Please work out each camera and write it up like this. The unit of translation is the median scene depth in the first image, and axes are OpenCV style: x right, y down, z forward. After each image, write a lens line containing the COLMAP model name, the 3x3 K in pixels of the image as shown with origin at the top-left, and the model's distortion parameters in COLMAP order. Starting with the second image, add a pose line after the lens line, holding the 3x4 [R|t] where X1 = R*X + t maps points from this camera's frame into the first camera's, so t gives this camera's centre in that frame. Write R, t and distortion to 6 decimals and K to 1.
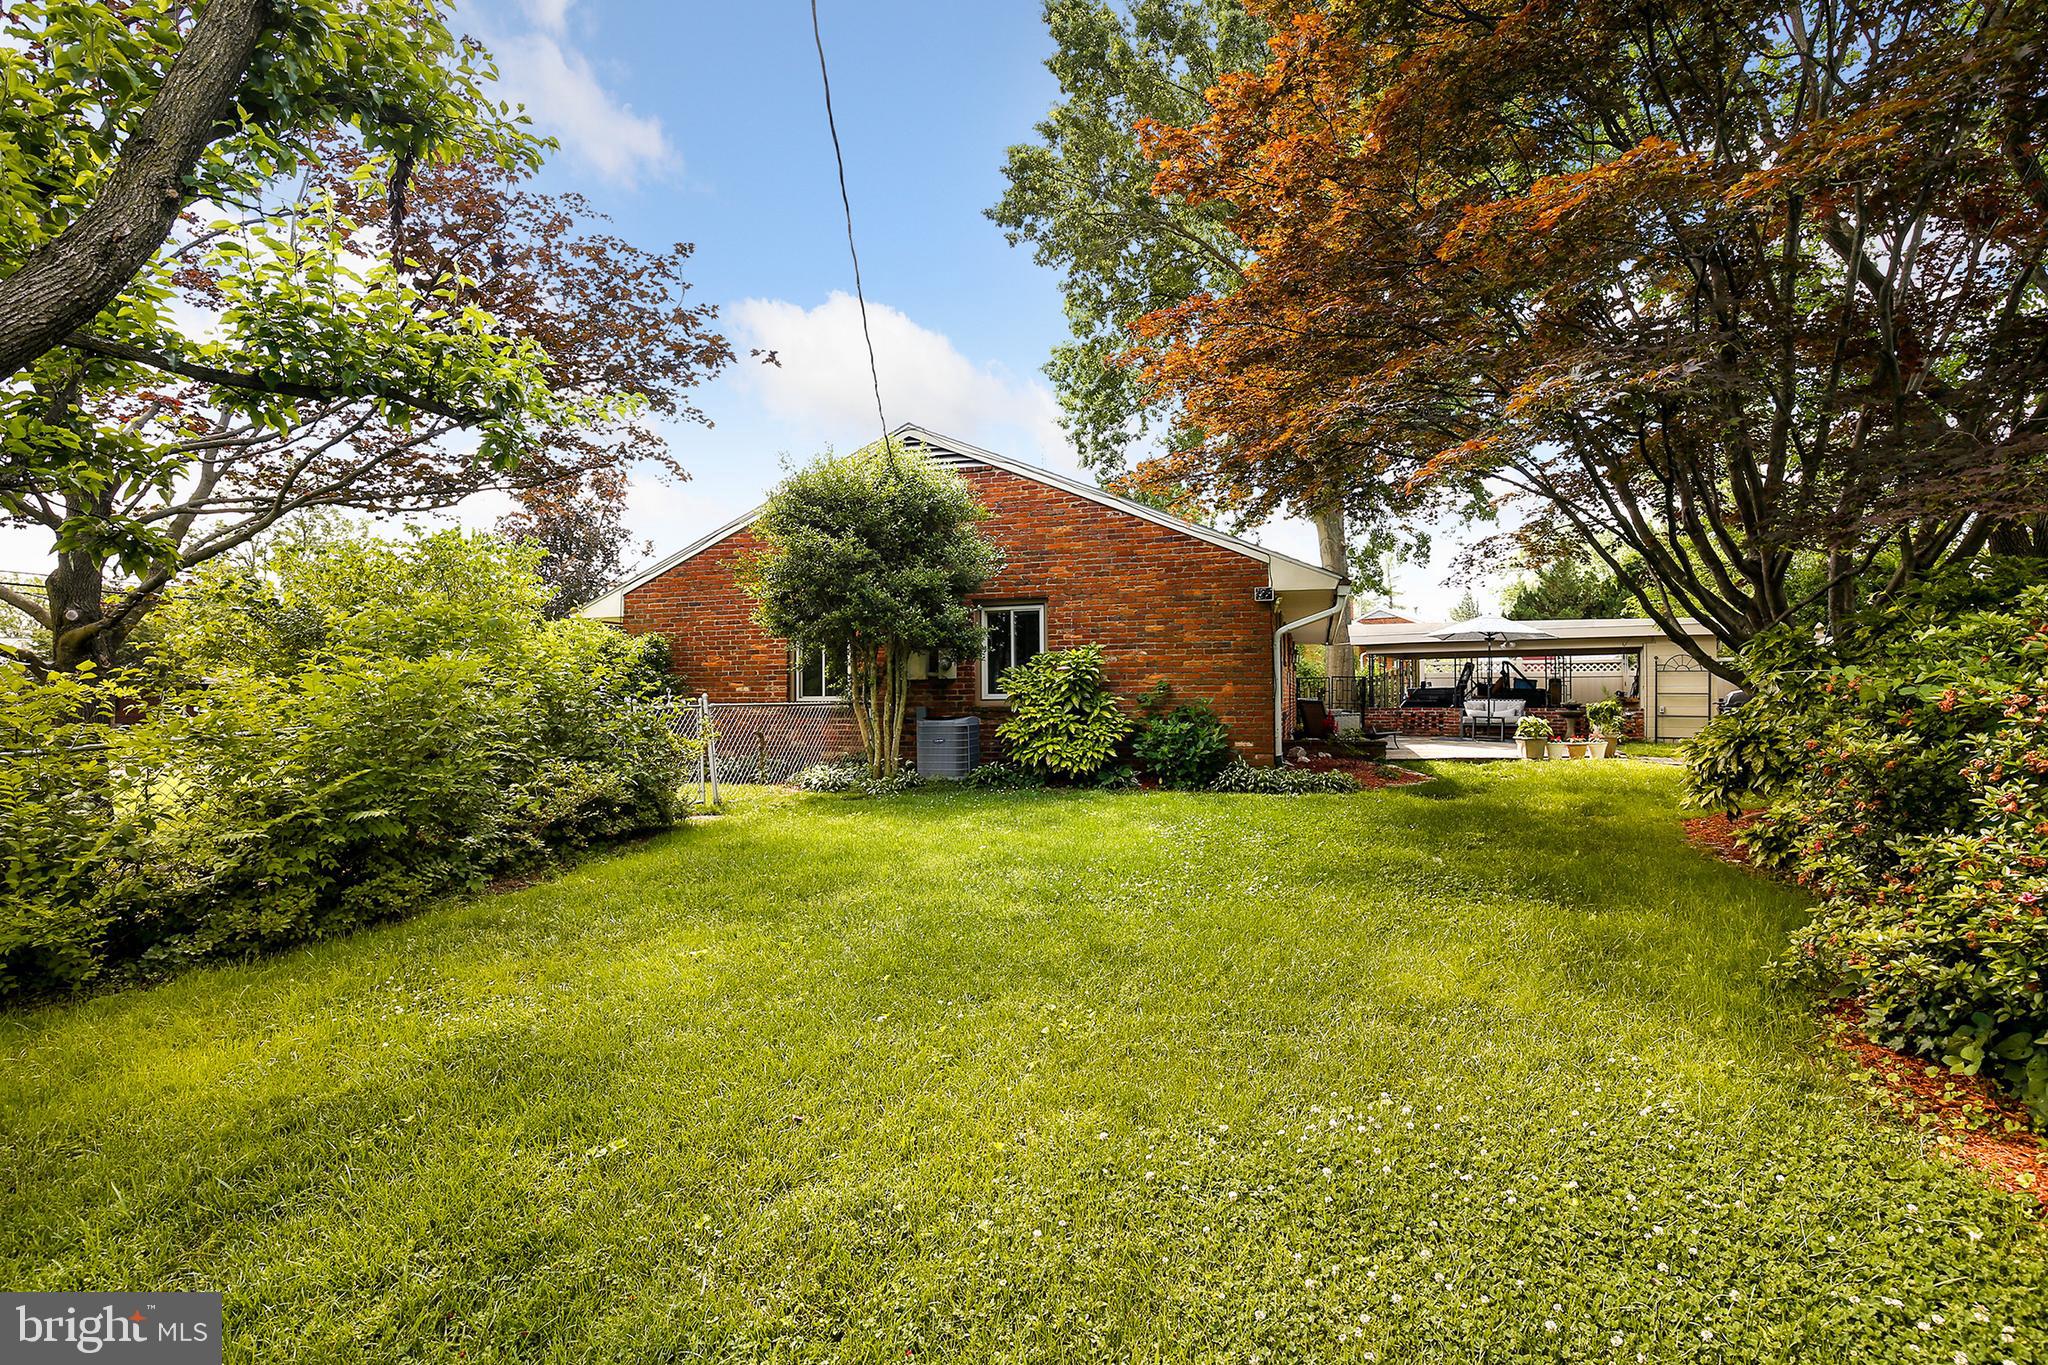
lens RADIAL K [[942.6, 0, 1024.3], [0, 942.6, 673.1], [0, 0, 1]] dist [-0.010360, 0.000052]
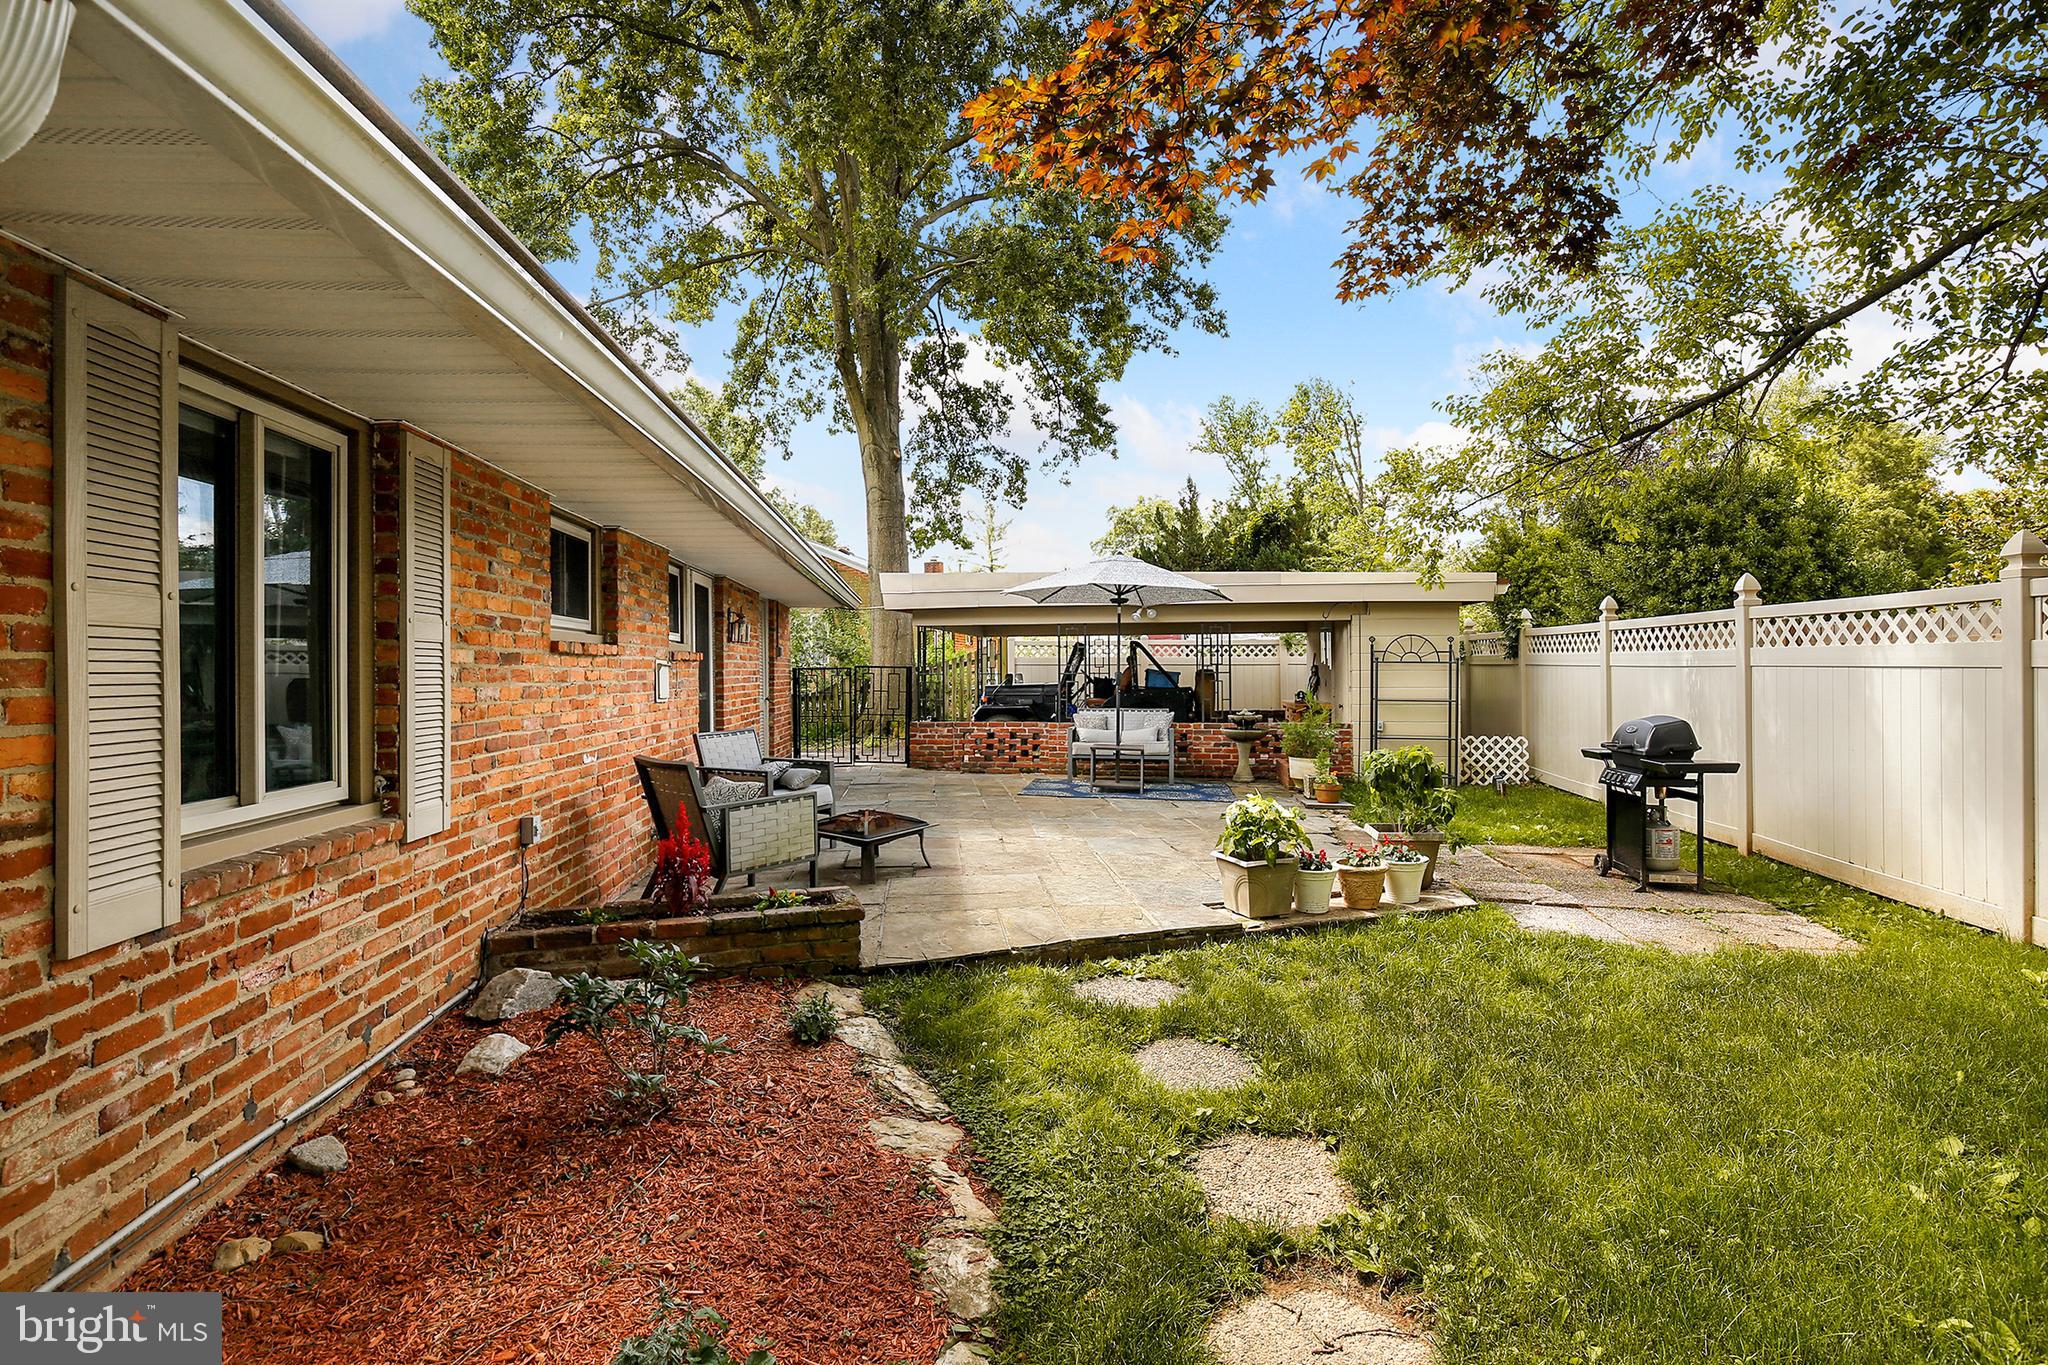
lens RADIAL K [[942.6, 0, 1009.5], [0, 942.6, 692.9], [0, 0, 1]] dist [-0.010360, 0.000052]
pose [[0.927117, -0.013442, 0.374532, 0.353707], [-0.004209, 0.998920, 0.046272, -0.012490], [-0.374749, -0.044476, 0.926059, 0.789042]]
